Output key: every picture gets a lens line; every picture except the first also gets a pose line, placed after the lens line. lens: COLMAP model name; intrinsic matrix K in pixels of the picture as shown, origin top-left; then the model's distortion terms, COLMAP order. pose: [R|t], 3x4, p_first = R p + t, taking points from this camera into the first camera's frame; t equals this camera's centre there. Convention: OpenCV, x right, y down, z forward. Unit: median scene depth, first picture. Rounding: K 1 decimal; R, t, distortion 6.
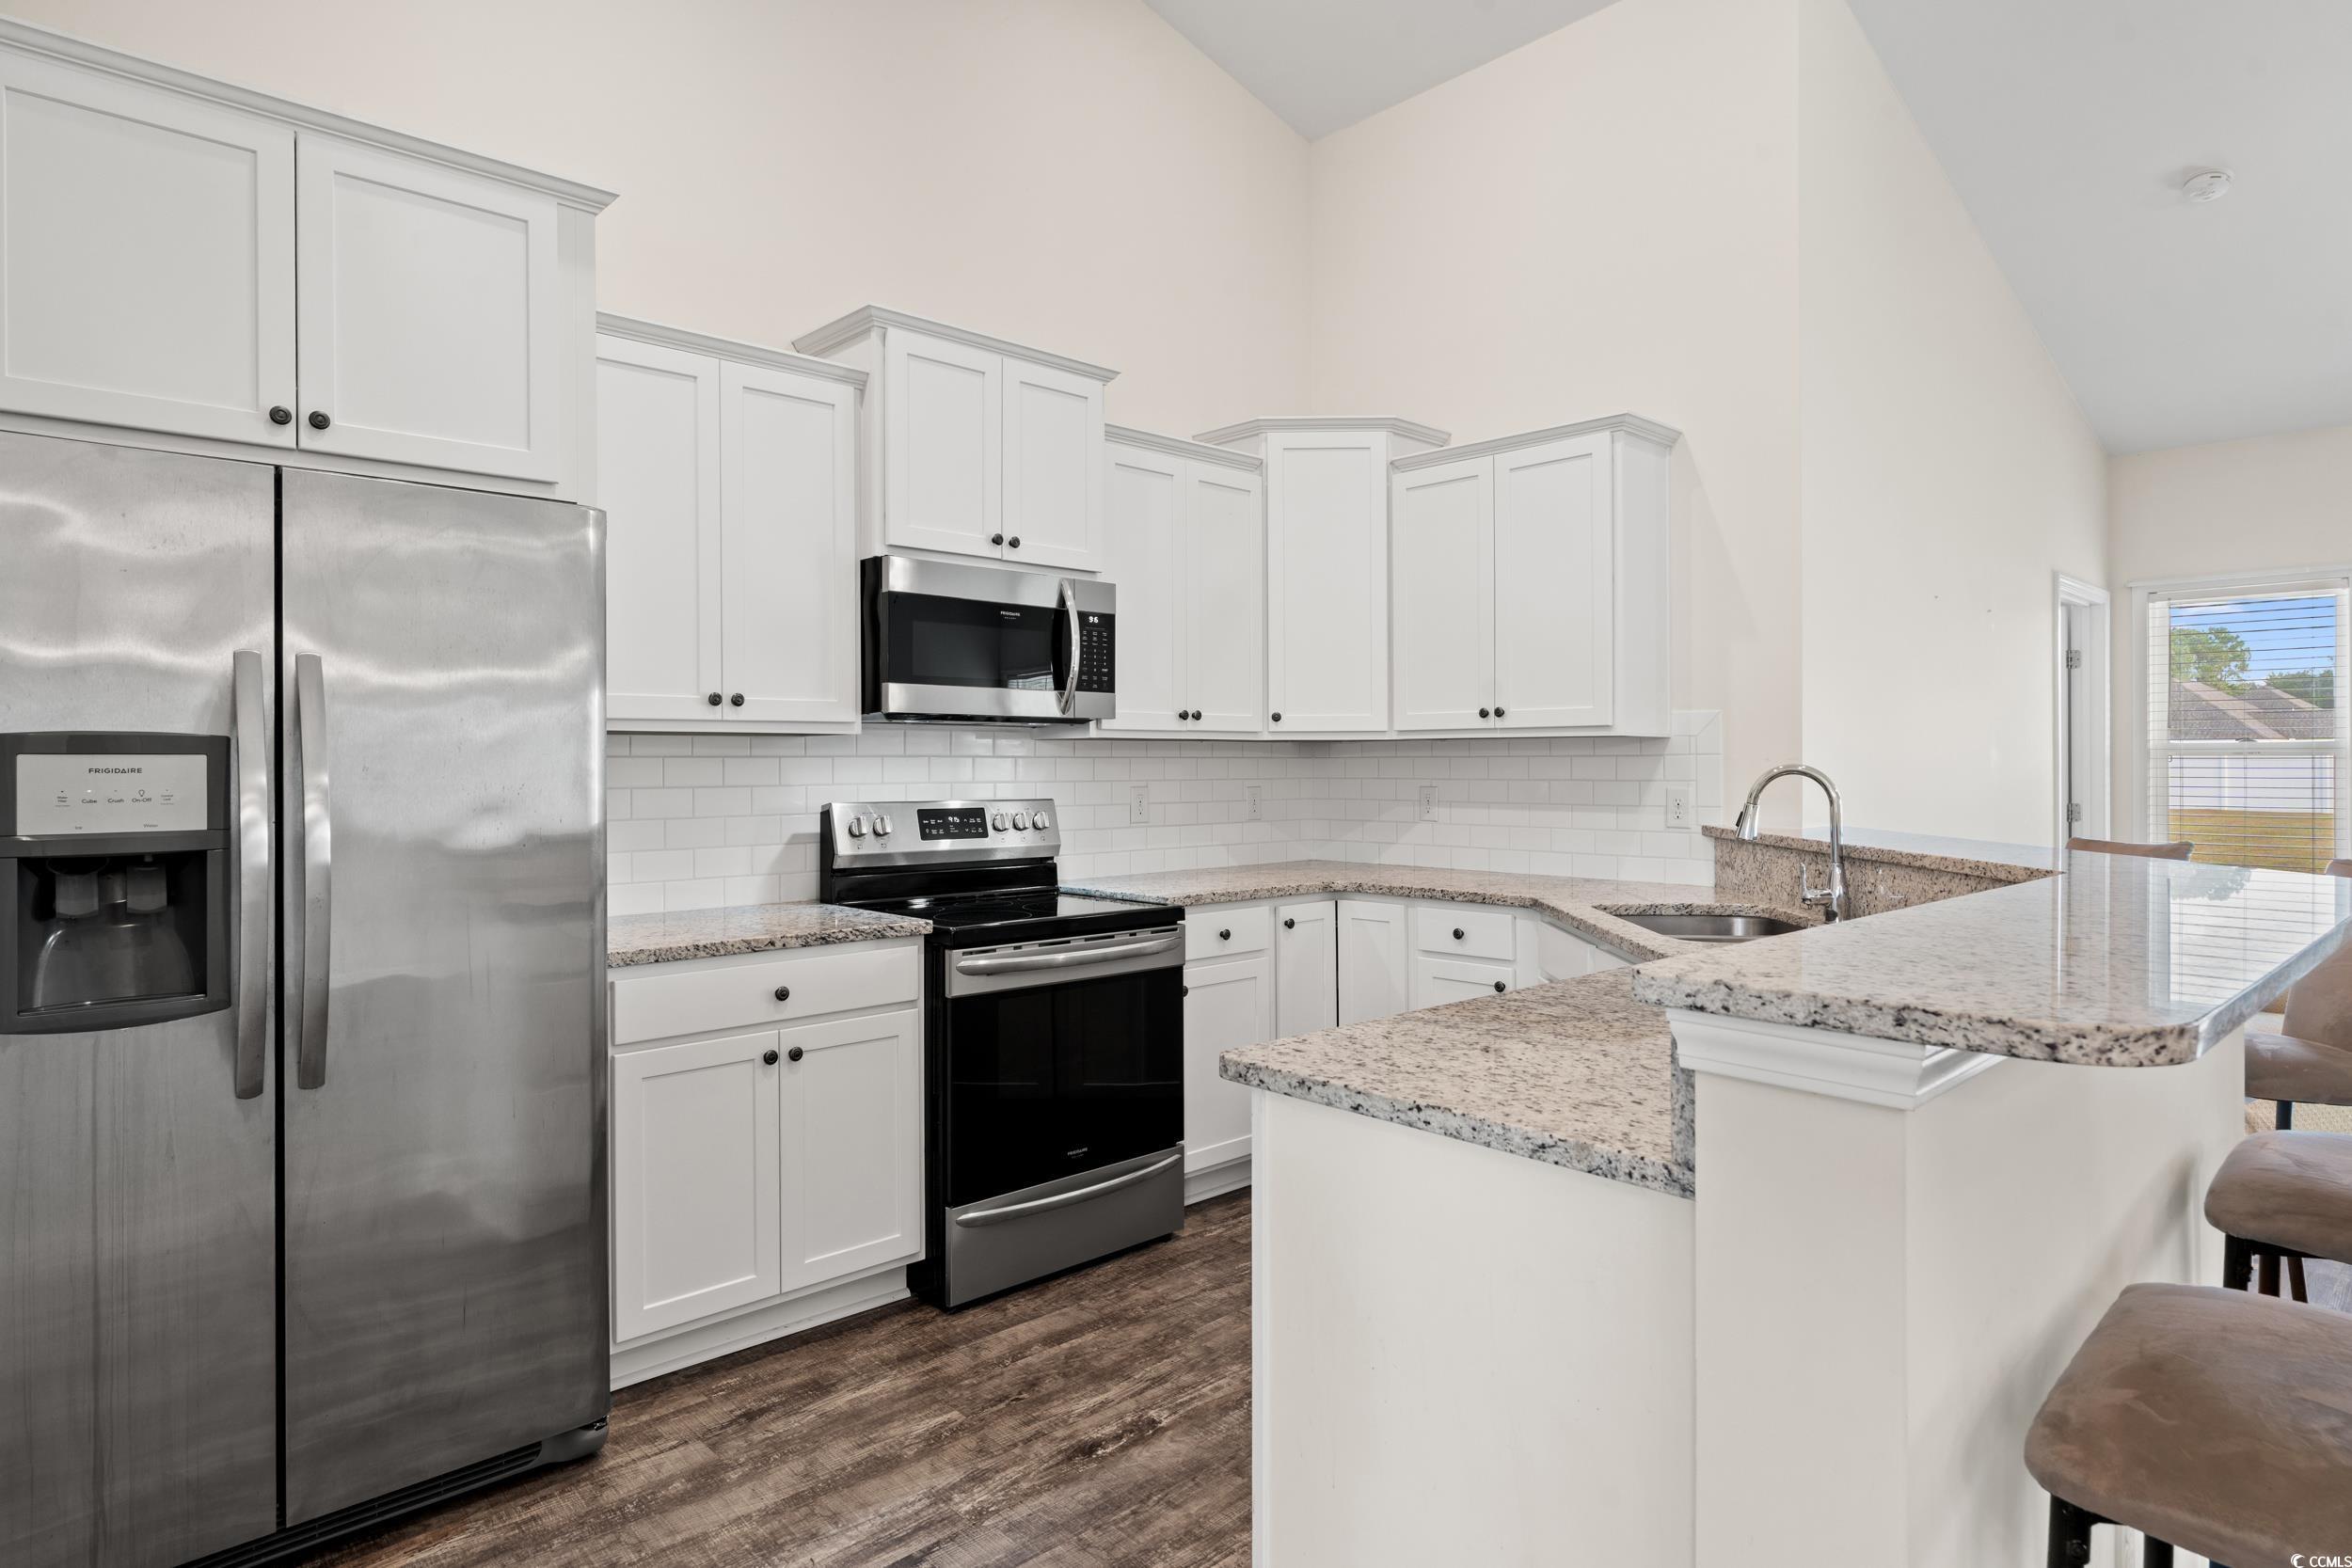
lens RADIAL K [[1291.1, 0, 1176.2], [0, 1291.1, 765.6], [0, 0, 1]] dist [0.002319, -0.001850]
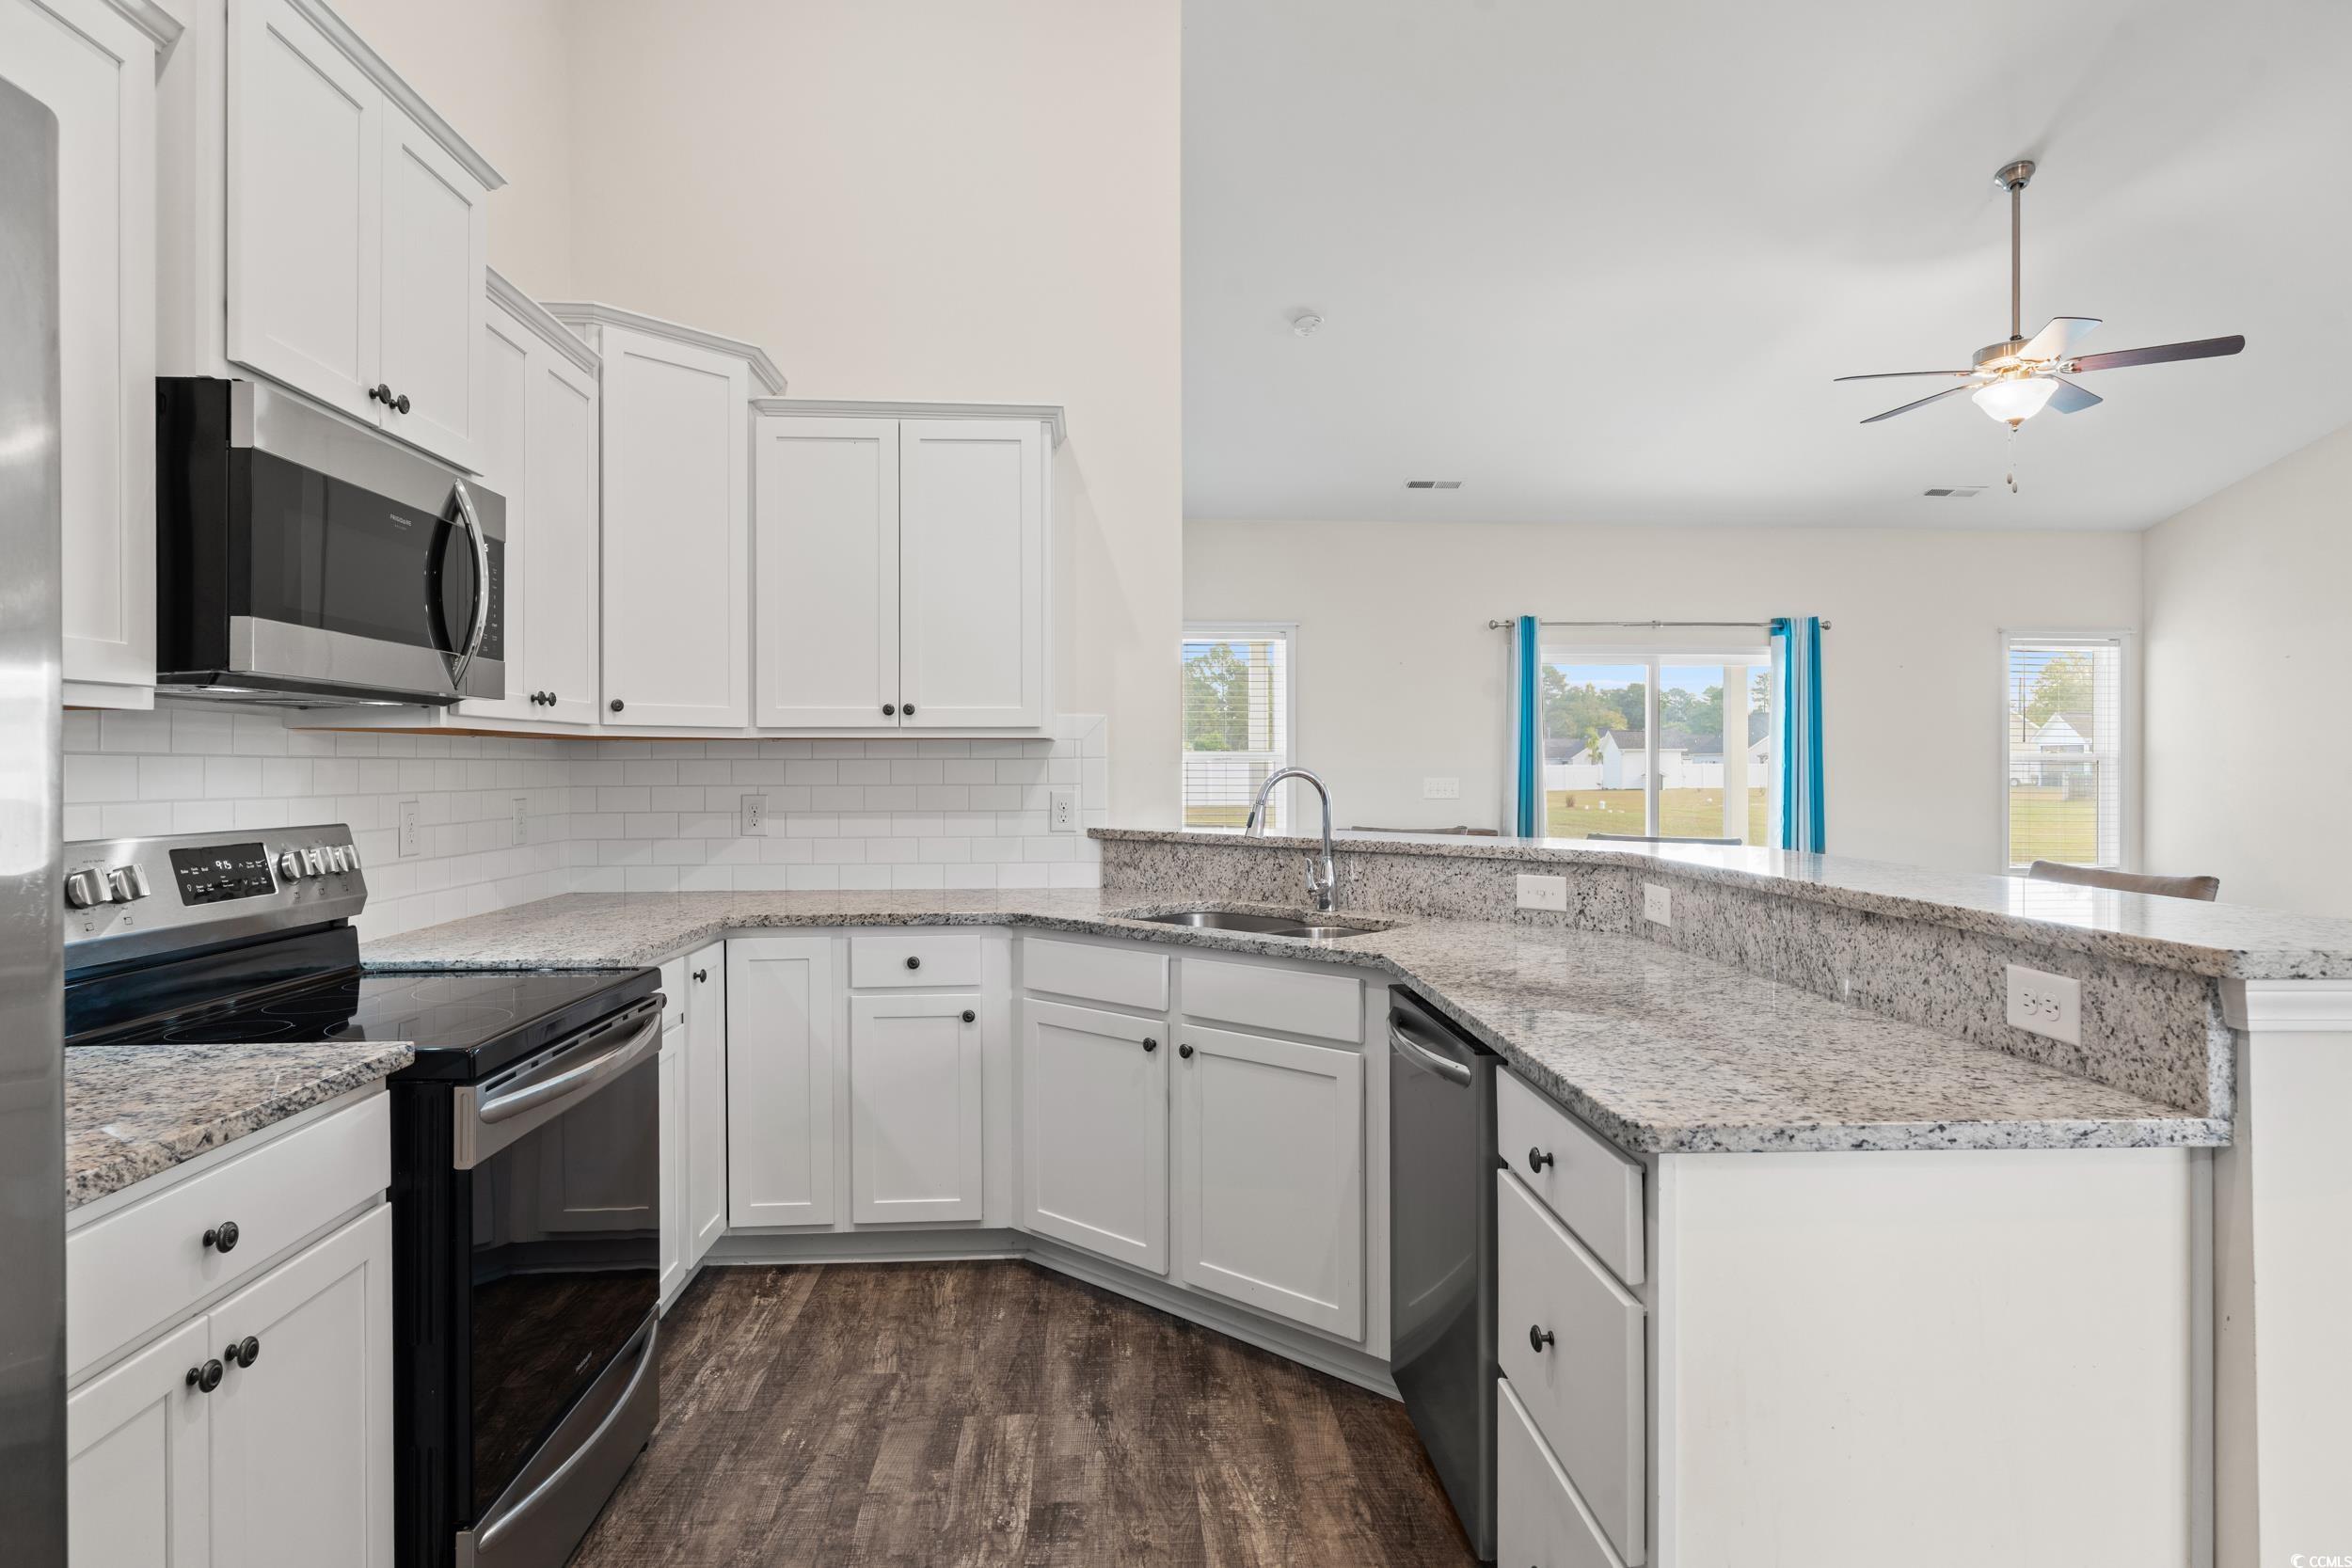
lens RADIAL K [[1291.1, 0, 1184.9], [0, 1291.1, 765.9], [0, 0, 1]] dist [0.002319, -0.001850]
pose [[0.639914, 0.001117, 0.768446, -0.341832], [0.001386, 0.999996, -0.002608, 0.000180], [-0.768445, 0.002734, 0.639910, 0.310650]]
